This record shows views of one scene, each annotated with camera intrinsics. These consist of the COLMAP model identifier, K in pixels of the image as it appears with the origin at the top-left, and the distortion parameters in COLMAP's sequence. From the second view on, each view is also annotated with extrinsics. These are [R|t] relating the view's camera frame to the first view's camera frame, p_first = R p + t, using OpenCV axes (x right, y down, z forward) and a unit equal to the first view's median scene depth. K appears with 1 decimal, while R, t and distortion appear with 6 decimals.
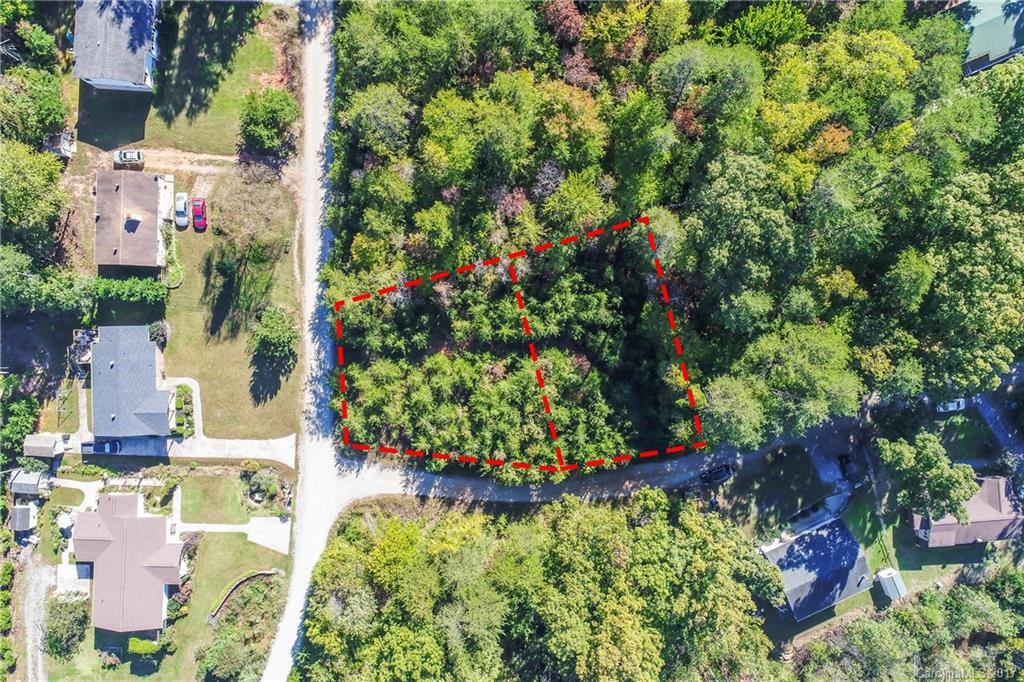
lens RADIAL K [[688.9, 0, 512.7], [0, 688.9, 345.1], [0, 0, 1]] dist [0.002461, 0.006418]
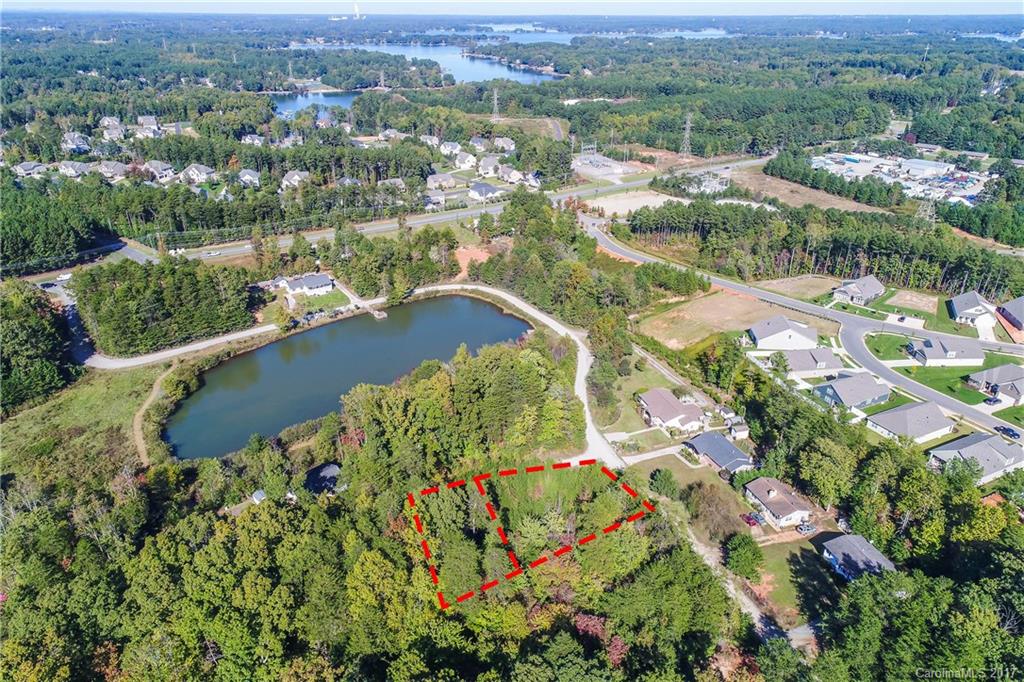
lens RADIAL K [[688.9, 0, 513.1], [0, 688.9, 343.9], [0, 0, 1]] dist [0.002461, 0.006418]
pose [[-0.937855, 0.129131, -0.322107, 0.515777], [-0.346170, -0.413304, 0.842227, -1.174164], [-0.024371, 0.901391, 0.432321, -0.041359]]
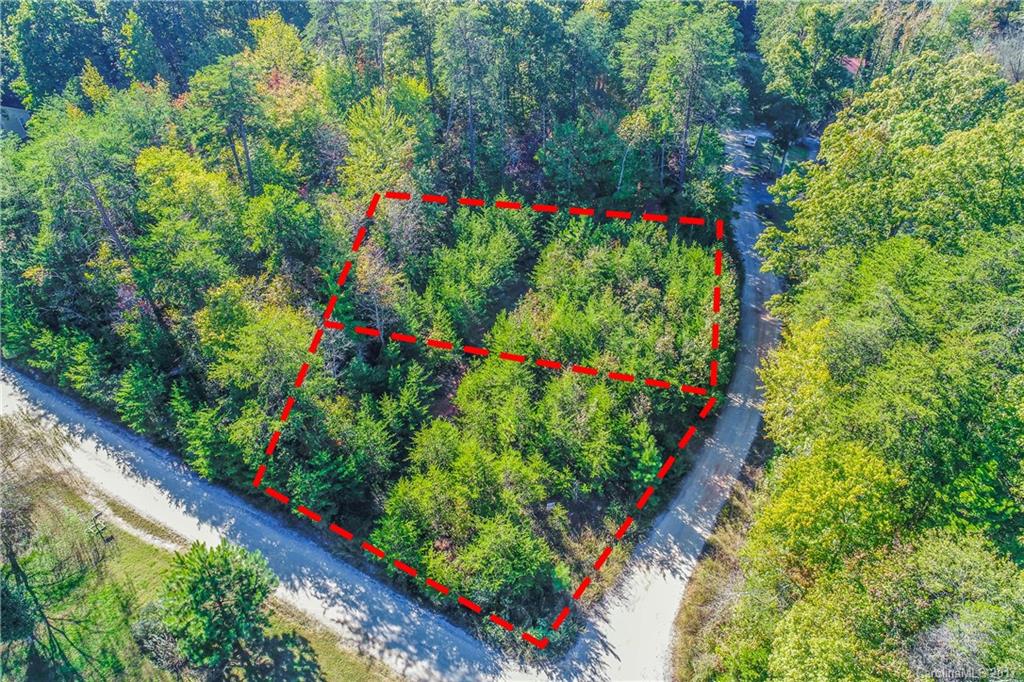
lens RADIAL K [[688.9, 0, 503.0], [0, 688.9, 340.4], [0, 0, 1]] dist [0.002461, 0.006418]
pose [[0.460285, -0.566215, 0.683768, -0.457033], [0.887499, 0.274396, -0.370206, 0.243366], [0.021993, 0.777244, 0.628815, 0.616731]]
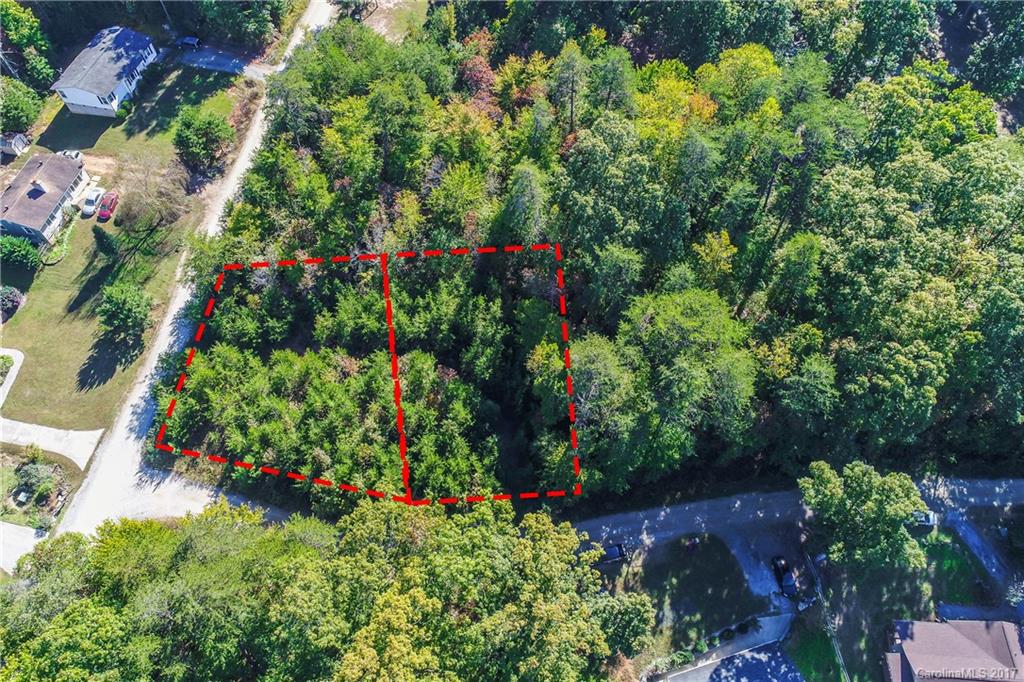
lens RADIAL K [[688.9, 0, 514.9], [0, 688.9, 342.7], [0, 0, 1]] dist [0.002461, 0.006418]
pose [[0.989672, 0.114053, -0.086842, 0.250229], [-0.142762, 0.839042, -0.525002, 0.426516], [0.012986, 0.531977, 0.846659, 0.251097]]
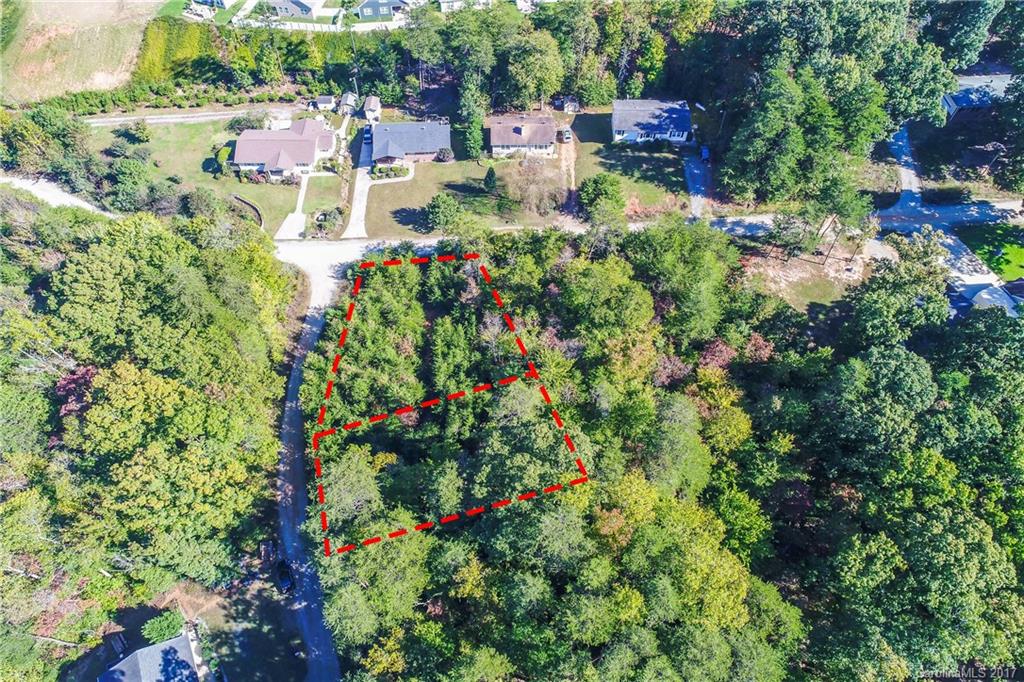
lens RADIAL K [[688.9, 0, 507.9], [0, 688.9, 337.6], [0, 0, 1]] dist [0.002461, 0.006418]
pose [[0.035137, 0.817813, -0.574410, 0.606832], [-0.999381, 0.027711, -0.021680, -0.103933], [-0.001813, 0.574816, 0.818281, 0.062162]]
